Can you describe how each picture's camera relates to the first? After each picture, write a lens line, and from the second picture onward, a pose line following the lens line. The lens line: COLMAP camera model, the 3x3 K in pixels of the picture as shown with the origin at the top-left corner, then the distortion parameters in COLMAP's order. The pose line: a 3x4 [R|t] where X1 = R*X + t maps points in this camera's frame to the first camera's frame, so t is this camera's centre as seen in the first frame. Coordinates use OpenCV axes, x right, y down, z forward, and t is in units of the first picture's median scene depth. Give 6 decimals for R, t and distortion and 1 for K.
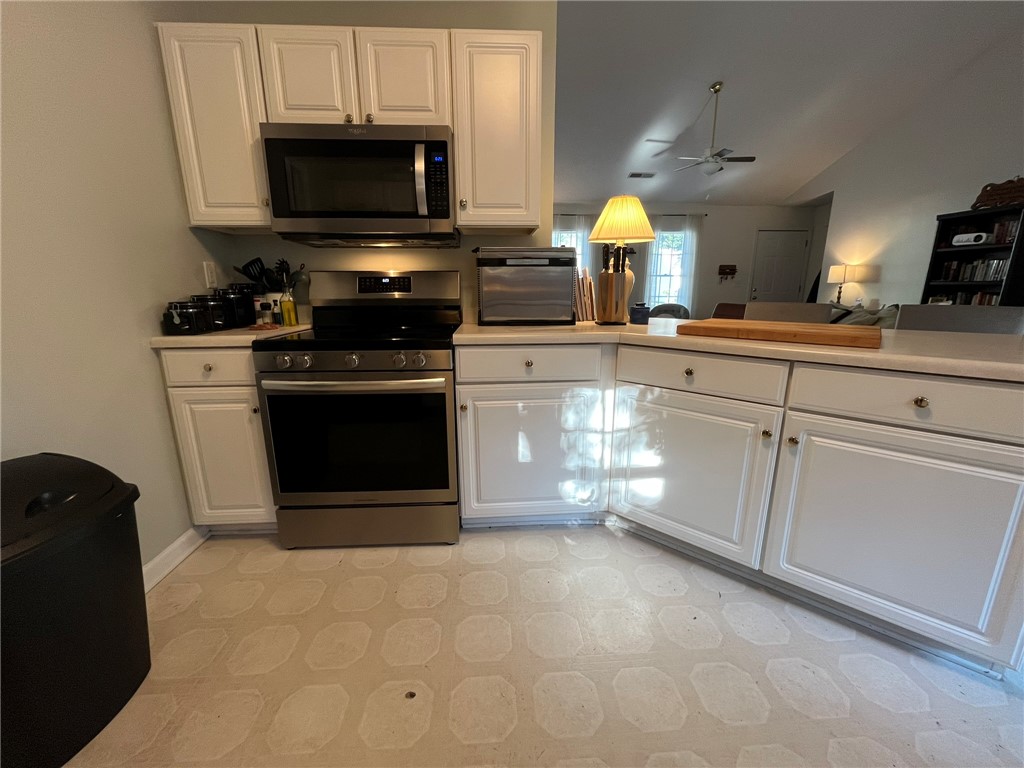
lens RADIAL K [[410.7, 0, 511.1], [0, 410.7, 384.4], [0, 0, 1]] dist [-0.004774, 0.000837]
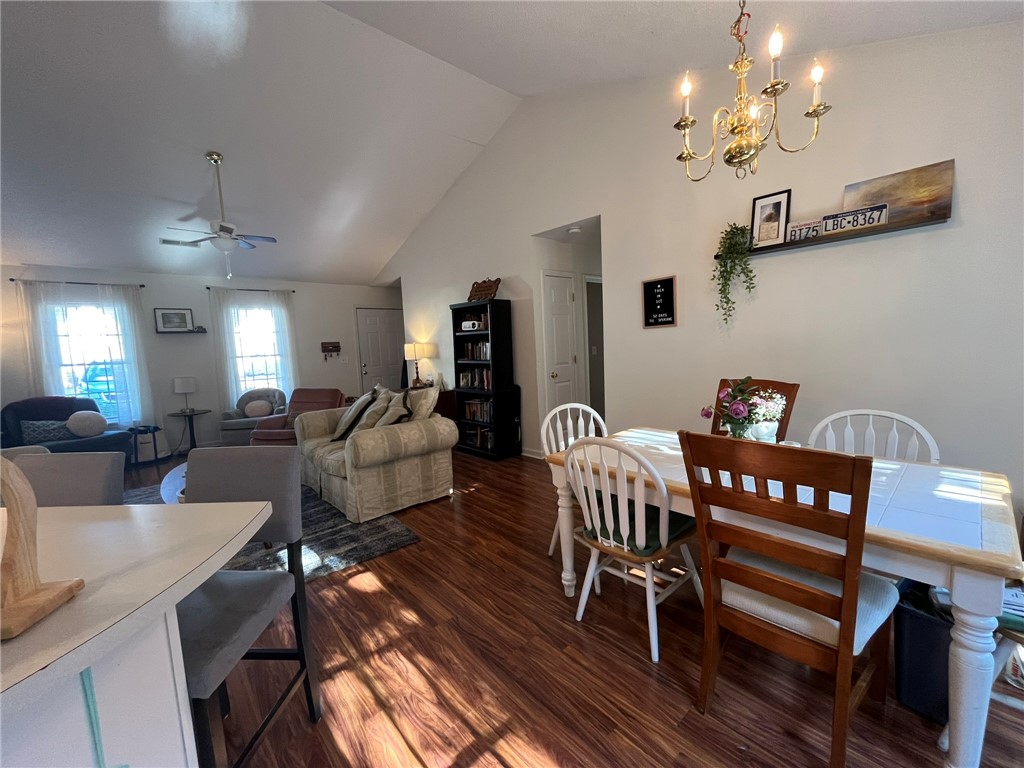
lens RADIAL K [[410.7, 0, 510.2], [0, 410.7, 385.0], [0, 0, 1]] dist [-0.004774, 0.000837]
pose [[0.780409, -0.097710, 0.617587, 0.408651], [0.184718, 0.979658, -0.078422, -0.064029], [-0.597362, 0.175281, 0.782583, 0.024637]]
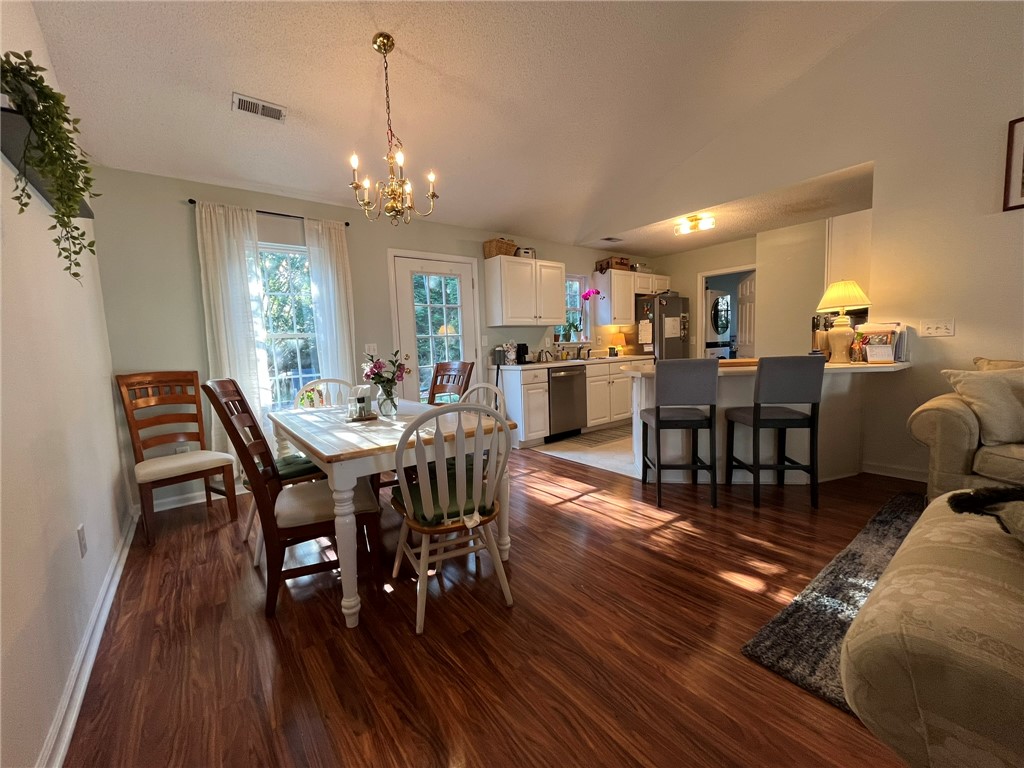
lens RADIAL K [[410.7, 0, 513.3], [0, 410.7, 386.5], [0, 0, 1]] dist [-0.004774, 0.000837]
pose [[-0.820935, 0.093693, -0.563282, 0.980034], [-0.089990, 0.952892, 0.289651, -0.186838], [0.563886, 0.288475, -0.773831, 0.723461]]
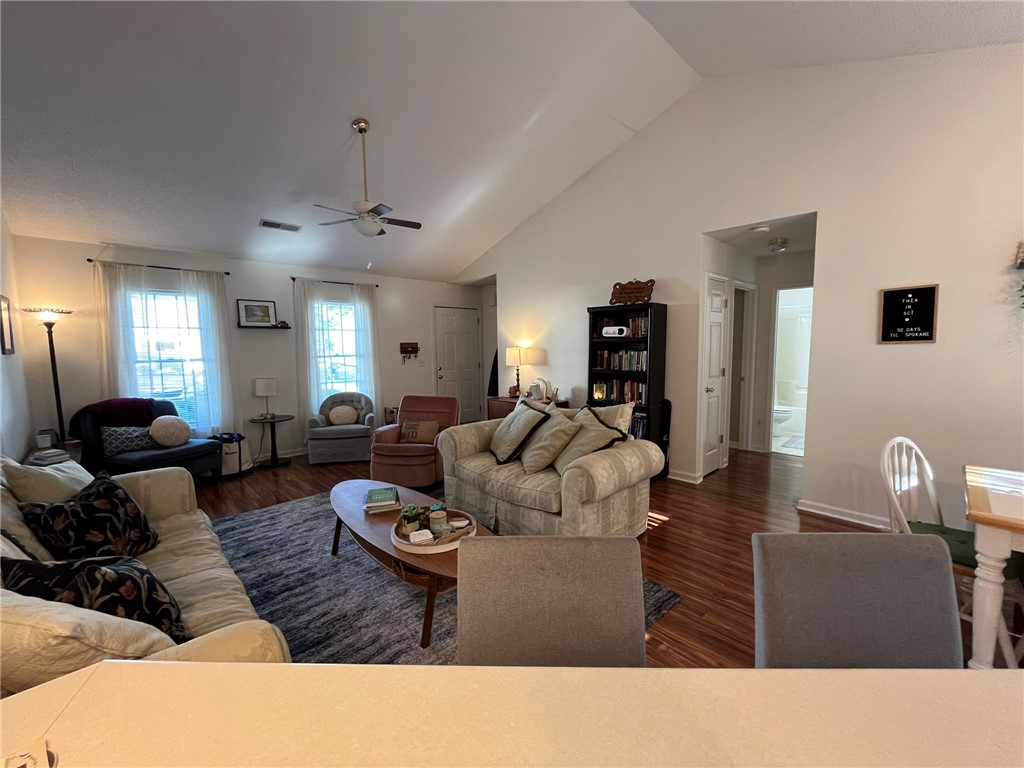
lens RADIAL K [[410.7, 0, 508.5], [0, 410.7, 384.5], [0, 0, 1]] dist [-0.004774, 0.000837]
pose [[0.763112, -0.071834, 0.642262, 0.194713], [0.159275, 0.984054, -0.079184, -0.160218], [-0.626332, 0.162722, 0.762384, 0.341009]]
